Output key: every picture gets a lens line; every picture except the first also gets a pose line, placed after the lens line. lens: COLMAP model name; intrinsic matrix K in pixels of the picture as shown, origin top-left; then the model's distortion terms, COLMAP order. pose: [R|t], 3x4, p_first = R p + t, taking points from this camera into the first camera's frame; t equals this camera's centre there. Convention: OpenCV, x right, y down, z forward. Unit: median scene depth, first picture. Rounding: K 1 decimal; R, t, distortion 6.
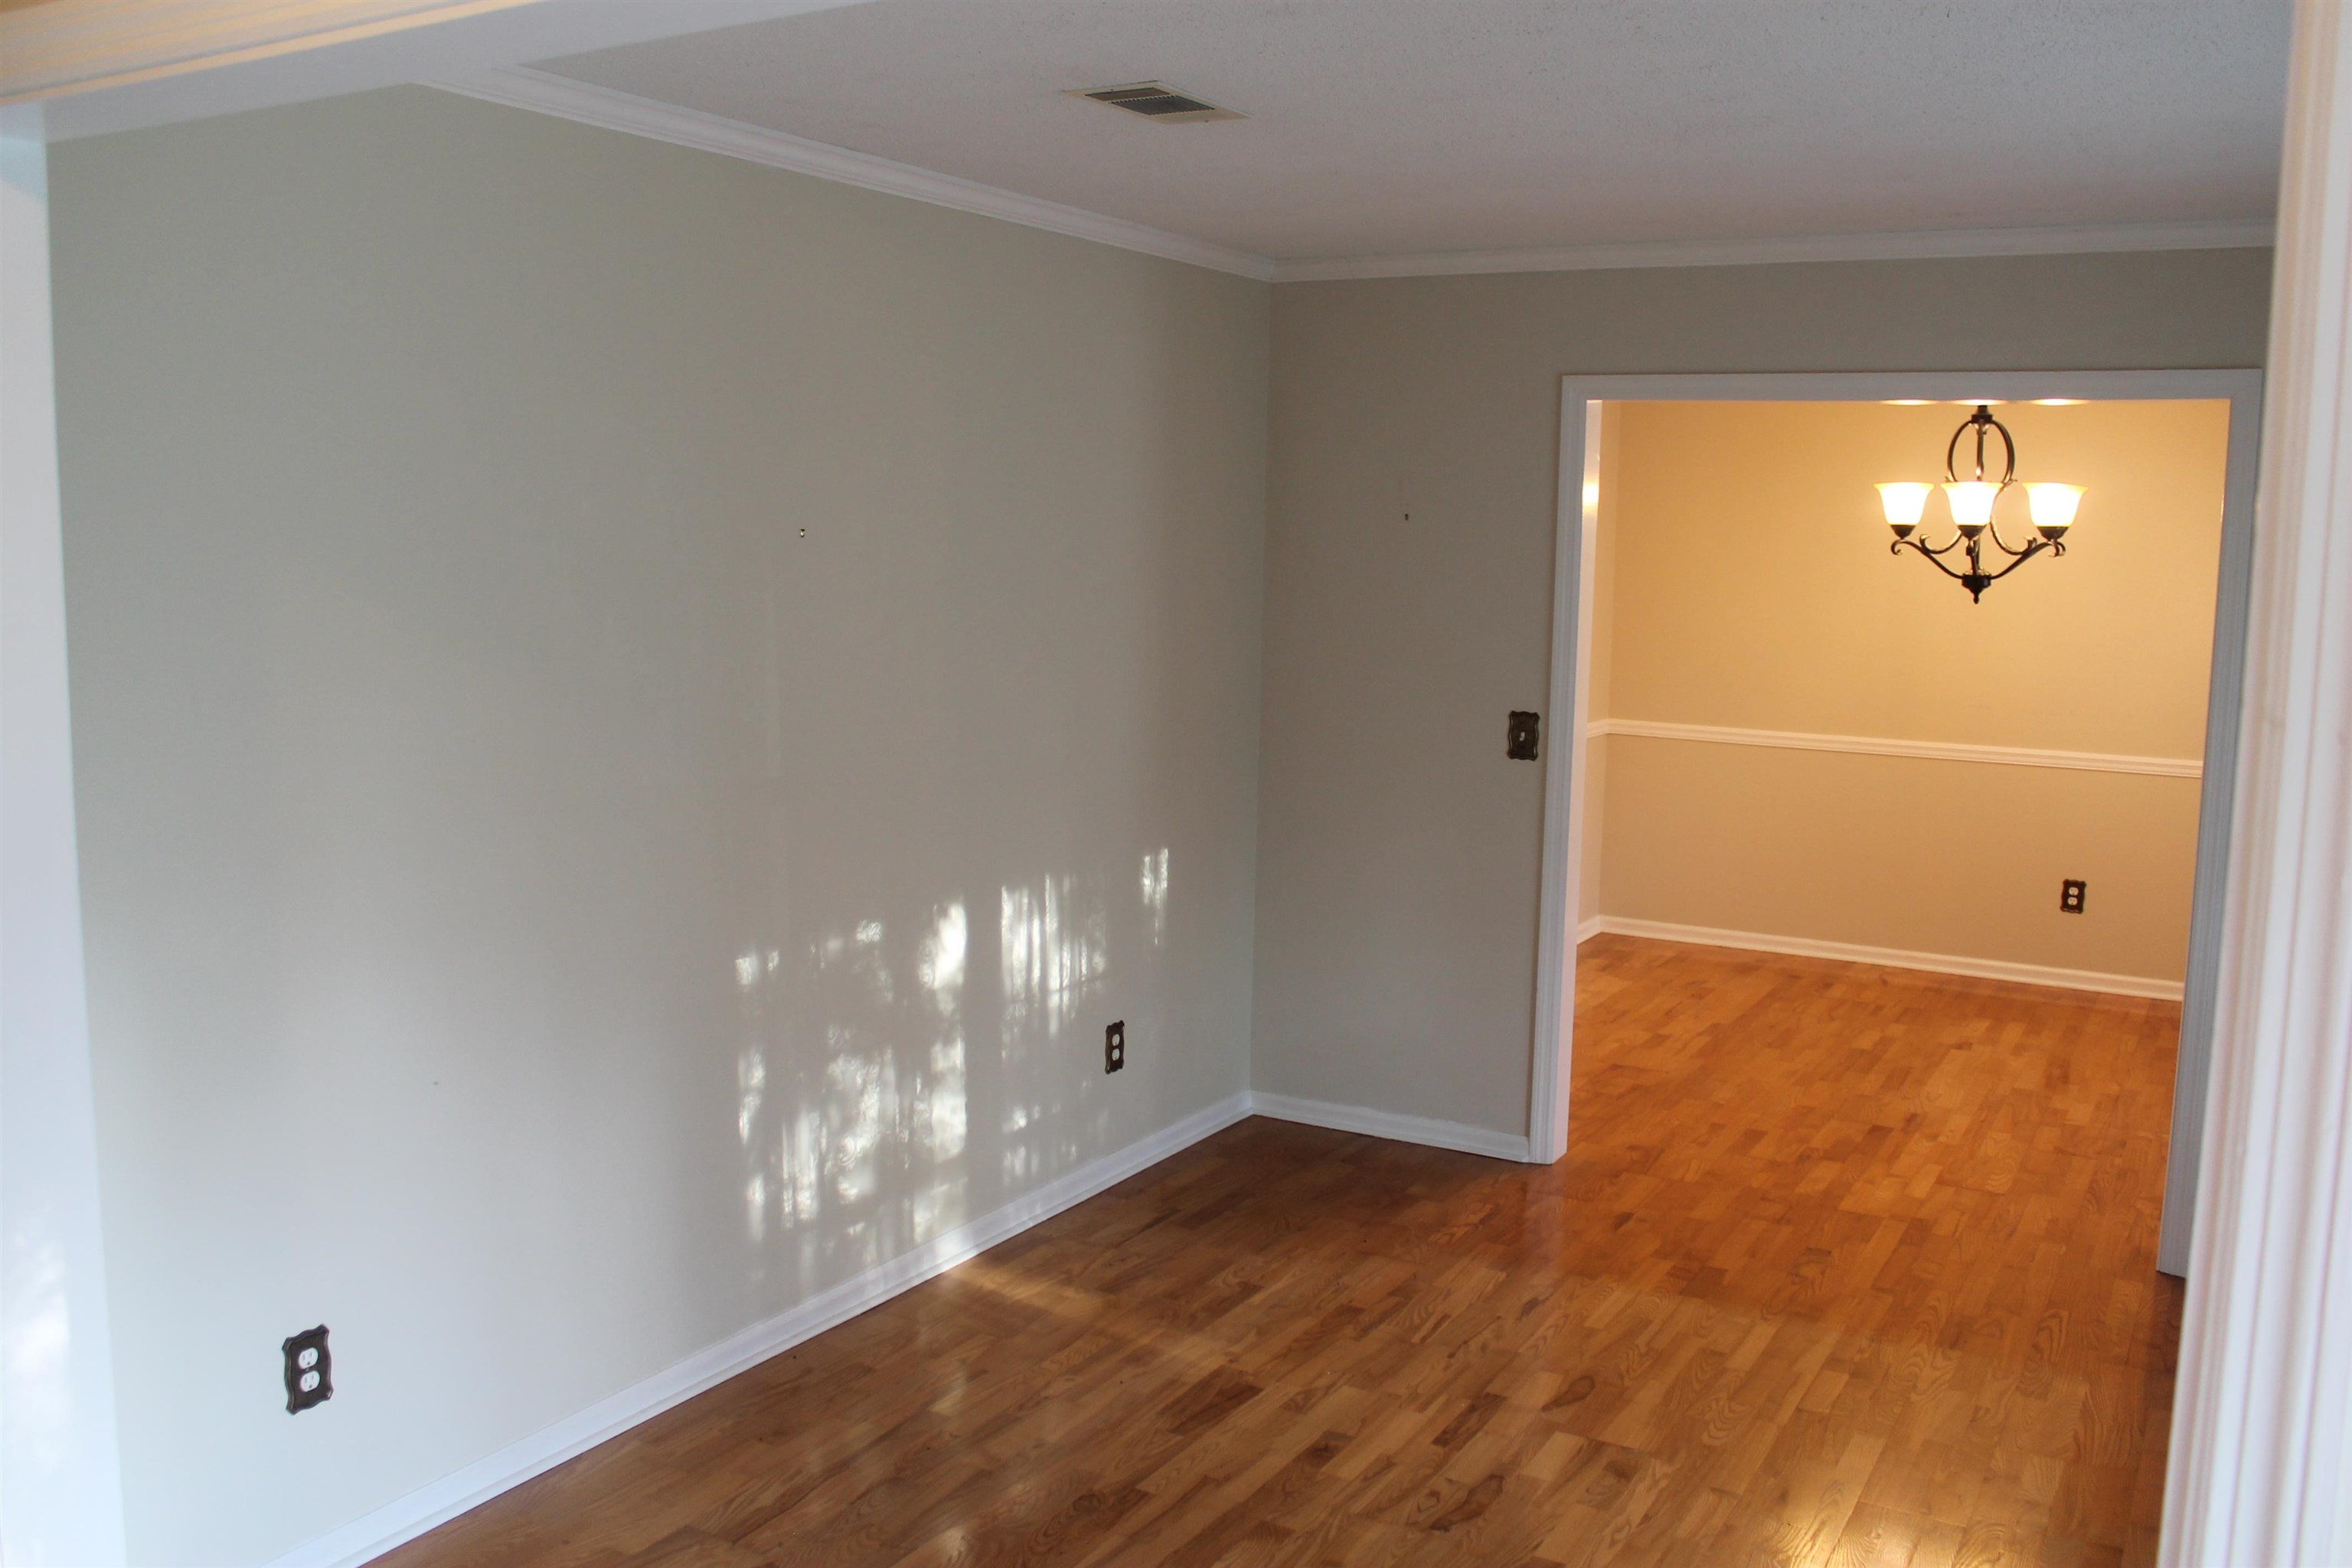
lens RADIAL K [[1995.7, 0, 1177.8], [0, 1995.7, 774.5], [0, 0, 1]] dist [-0.145009, 0.122195]
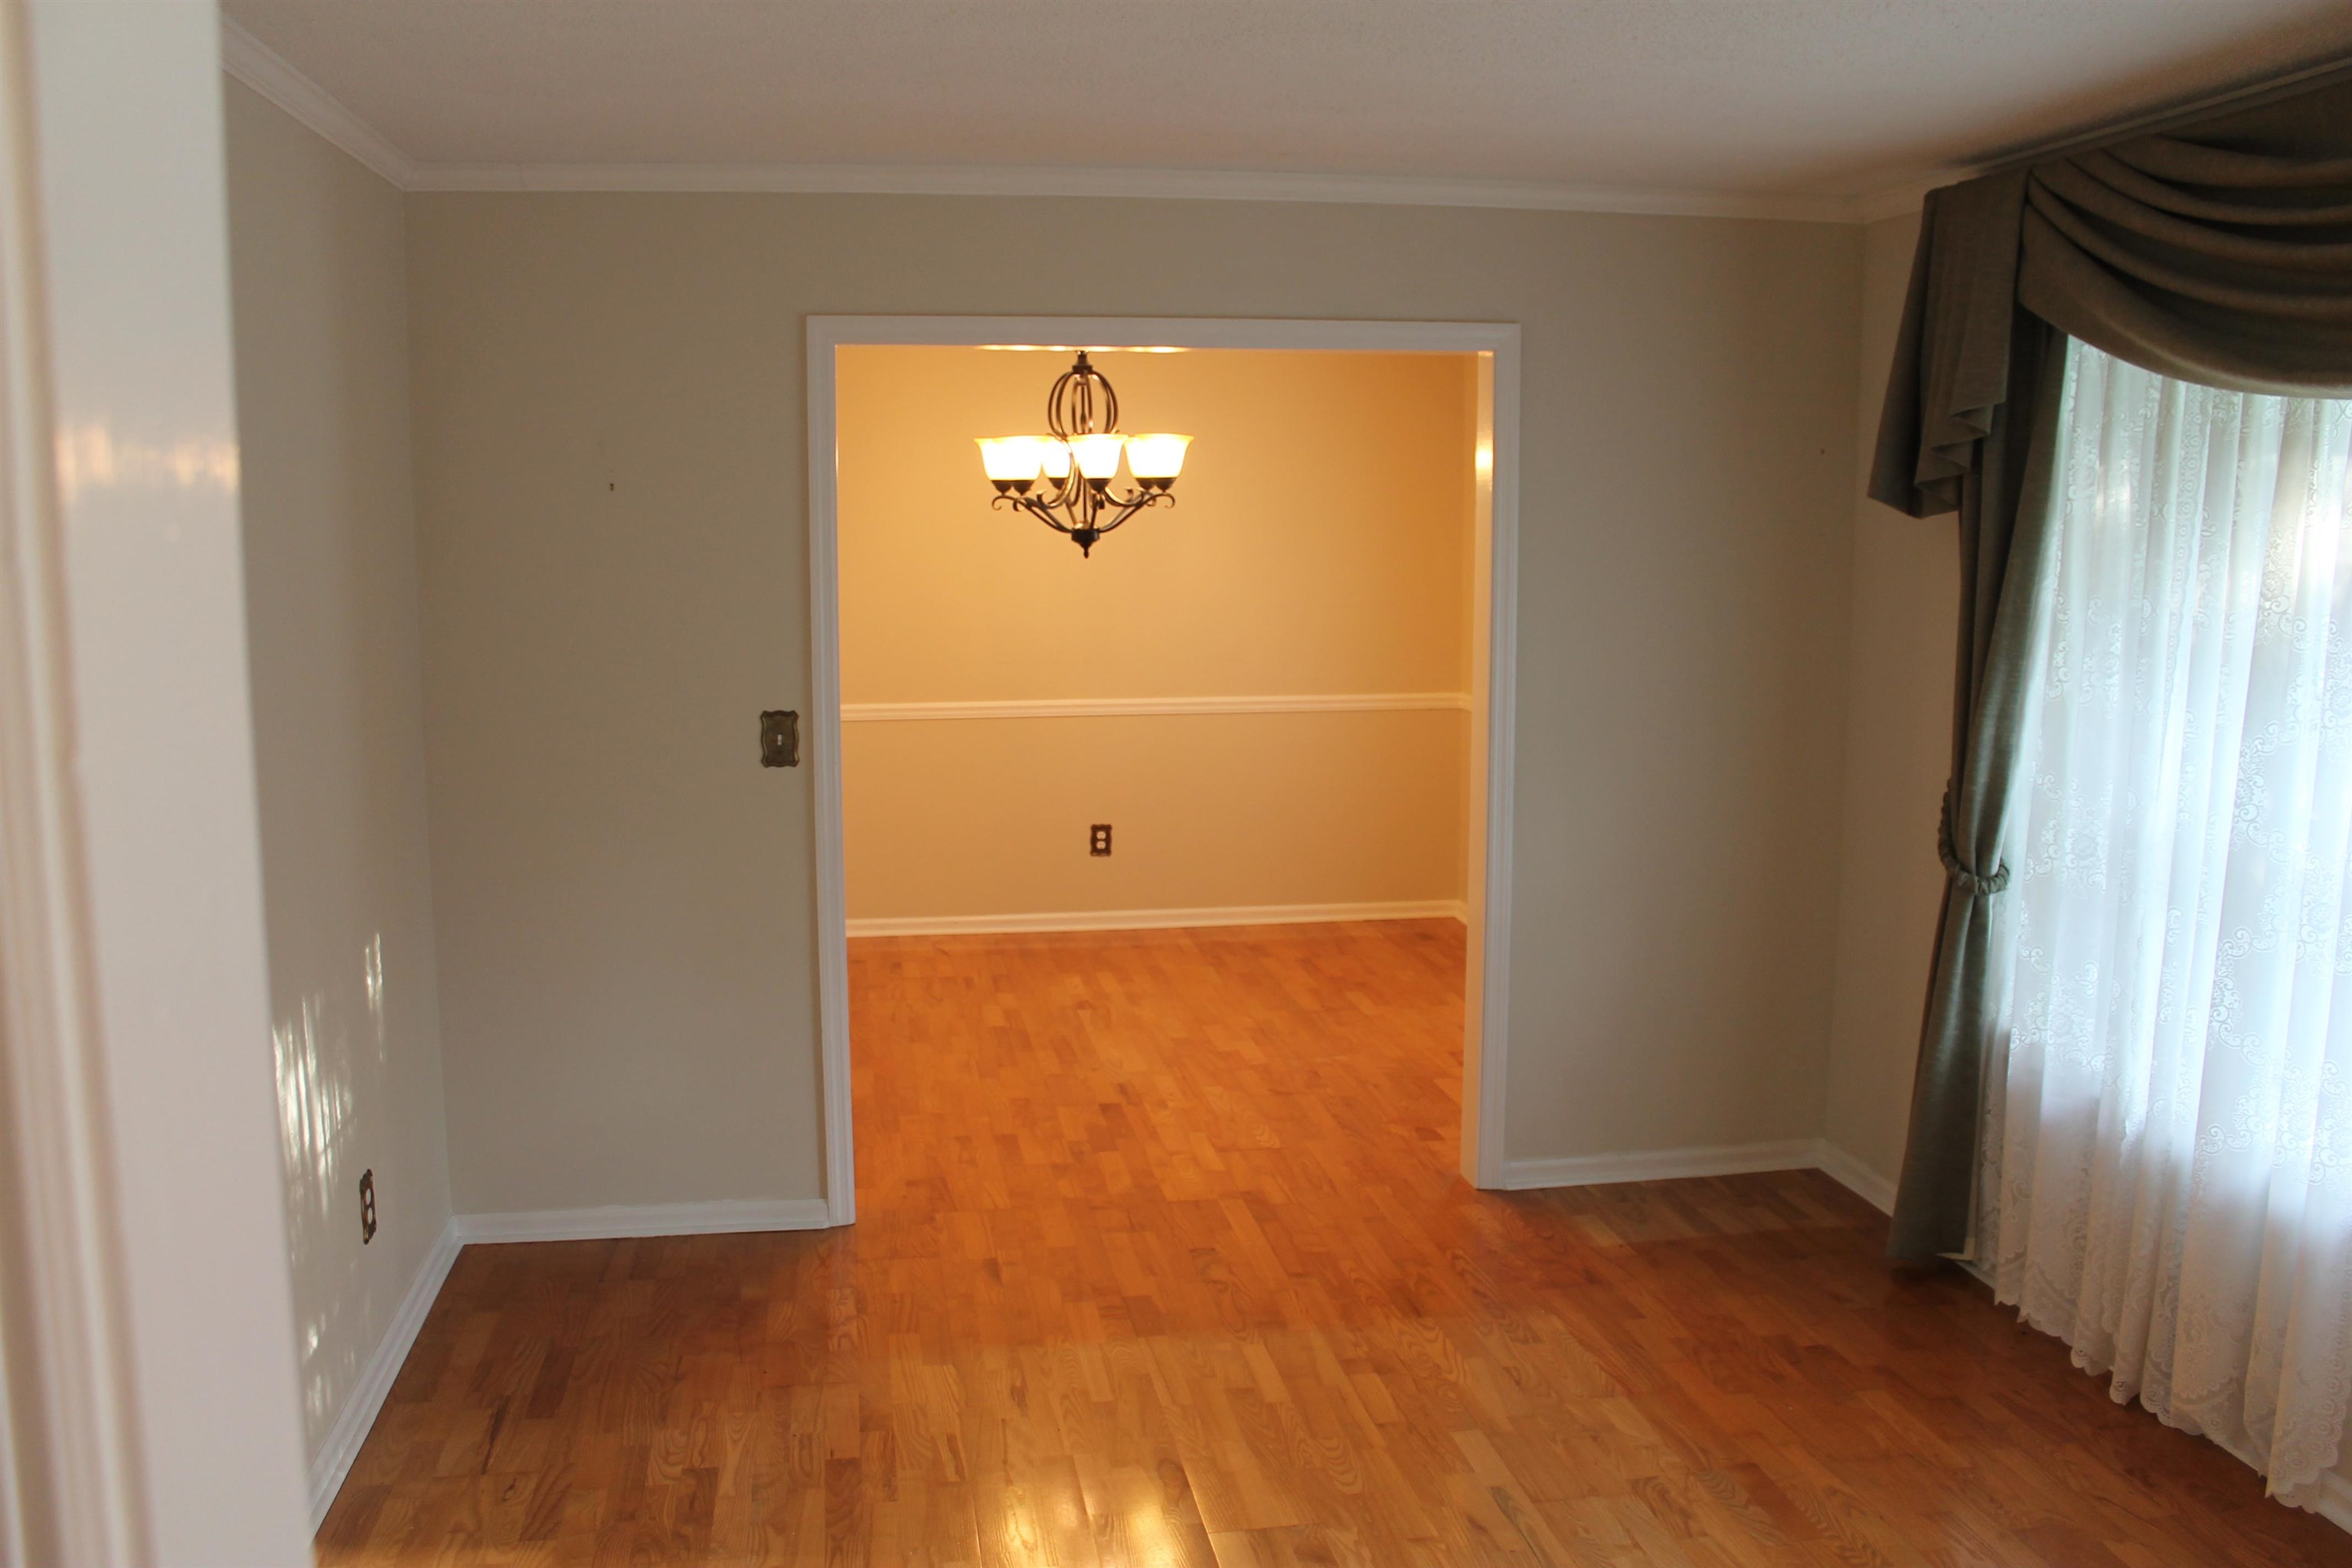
lens RADIAL K [[1995.7, 0, 1176.0], [0, 1995.7, 778.9], [0, 0, 1]] dist [-0.145009, 0.122195]
pose [[0.773197, -0.109104, 0.624710, -0.229606], [0.095549, 0.993886, 0.055320, -0.033537], [-0.626927, 0.016917, 0.778895, 0.230907]]
